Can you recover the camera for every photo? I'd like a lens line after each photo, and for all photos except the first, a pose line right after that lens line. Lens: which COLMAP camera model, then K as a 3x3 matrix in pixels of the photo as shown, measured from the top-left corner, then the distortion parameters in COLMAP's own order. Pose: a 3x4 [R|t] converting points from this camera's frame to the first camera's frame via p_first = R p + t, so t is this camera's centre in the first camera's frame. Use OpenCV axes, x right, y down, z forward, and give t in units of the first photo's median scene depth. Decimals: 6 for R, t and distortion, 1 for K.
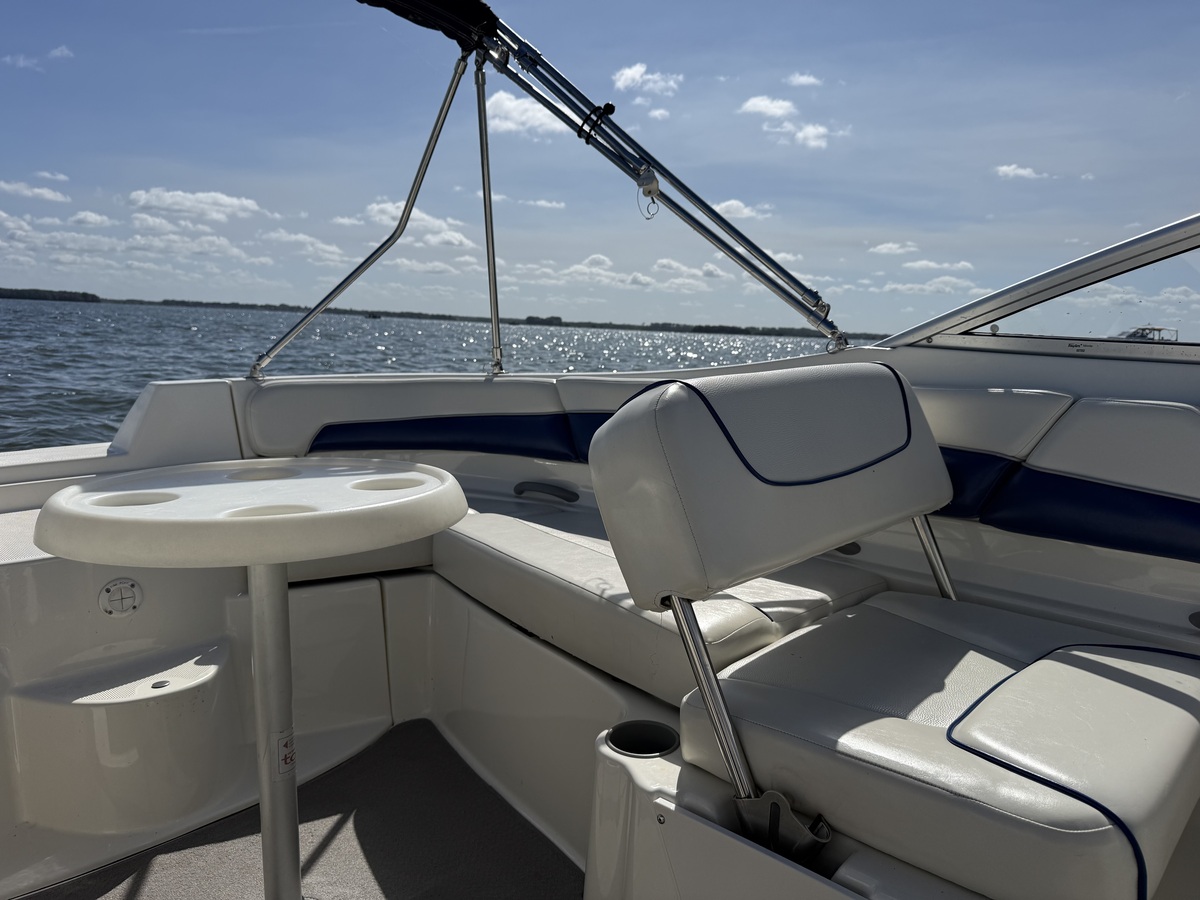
lens RADIAL K [[856.7, 0, 596.2], [0, 856.7, 446.5], [0, 0, 1]] dist [0.028454, -0.049361]
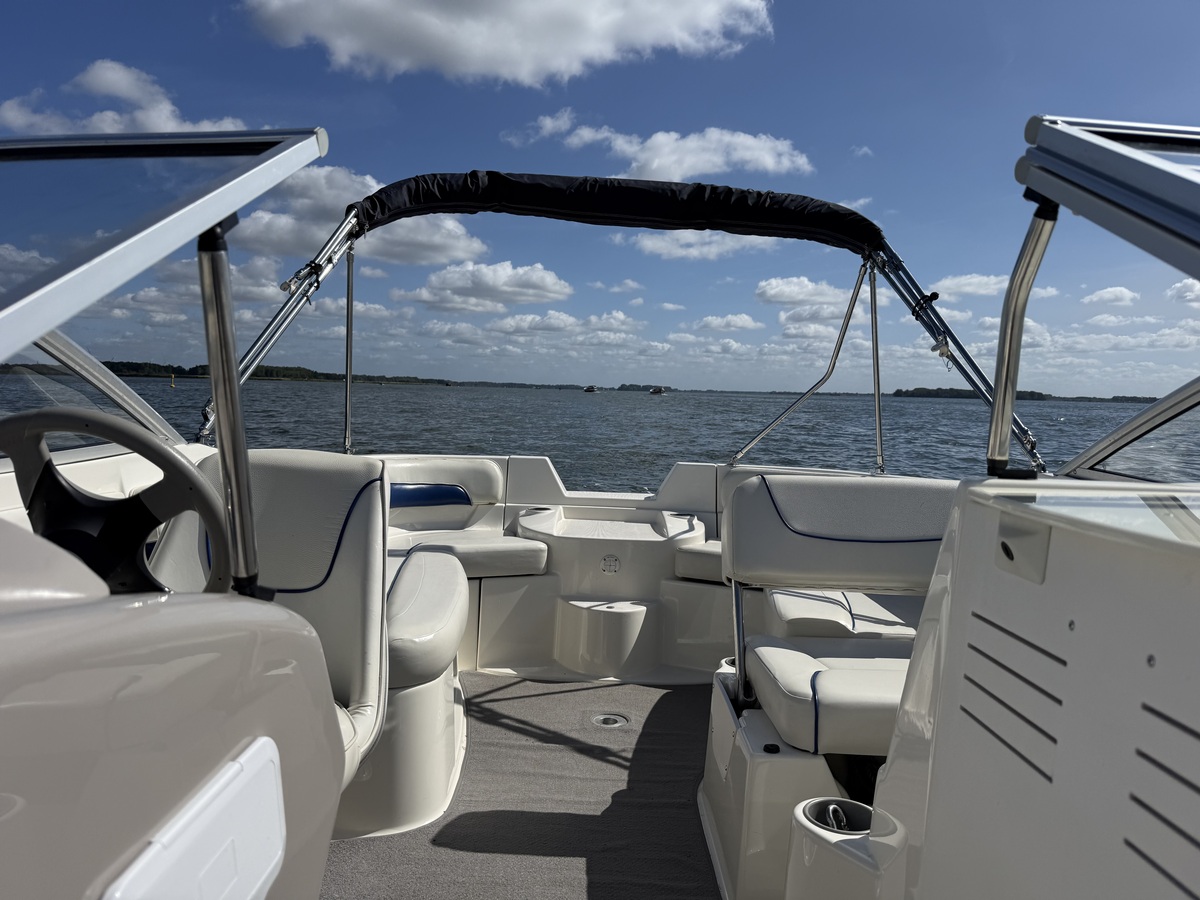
lens RADIAL K [[857.1, 0, 600.0], [0, 857.1, 450.0], [0, 0, 1]] dist [0.055202, -0.085294]
pose [[0.687095, 0.059255, -0.724147, 0.687871], [-0.137574, 0.989250, -0.049586, 0.008947], [0.713424, 0.133694, 0.687861, -0.348957]]
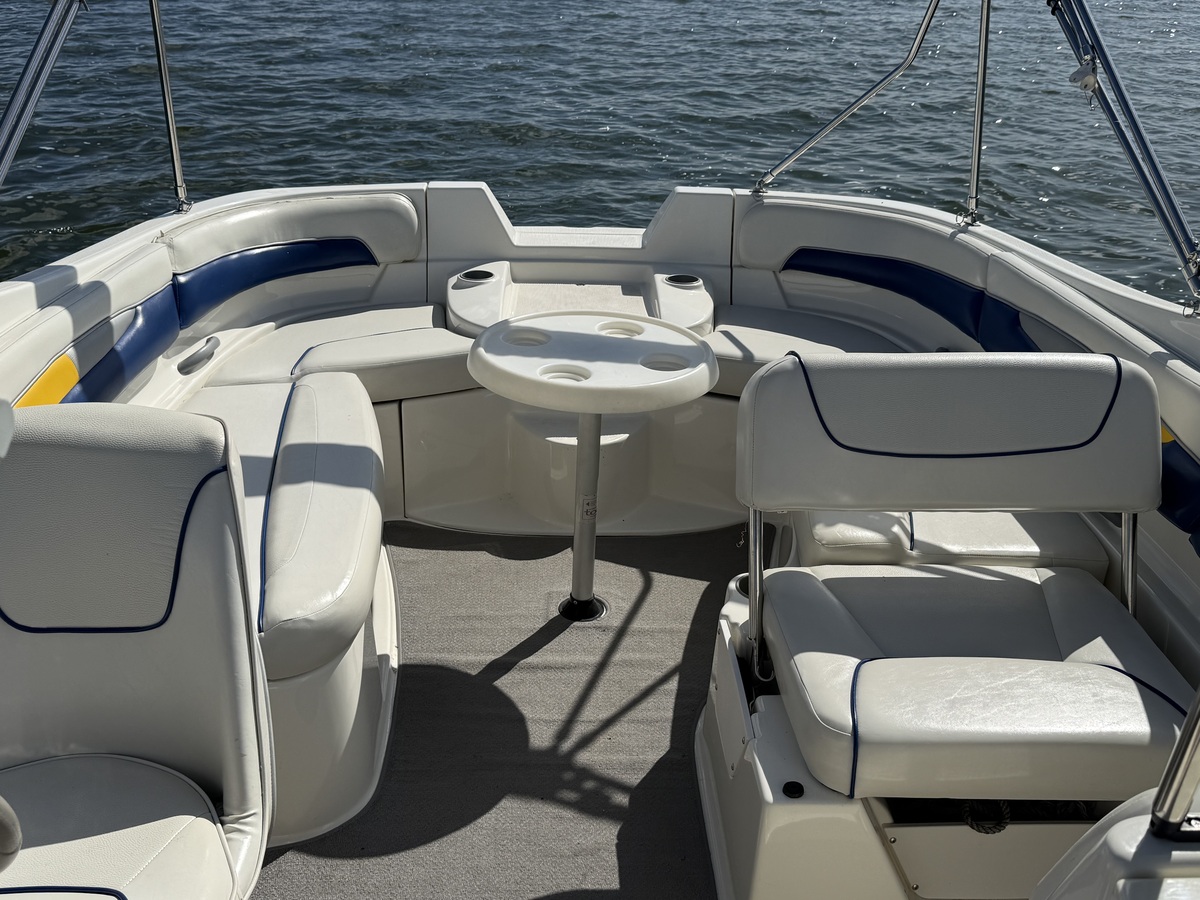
lens RADIAL K [[1132.5, 0, 594.8], [0, 1132.5, 453.1], [0, 0, 1]] dist [0.113023, -0.208396]
pose [[0.705956, 0.313187, -0.635248, 0.569842], [-0.116752, 0.936108, 0.331768, -0.264420], [0.698567, -0.160048, 0.697416, -0.269420]]
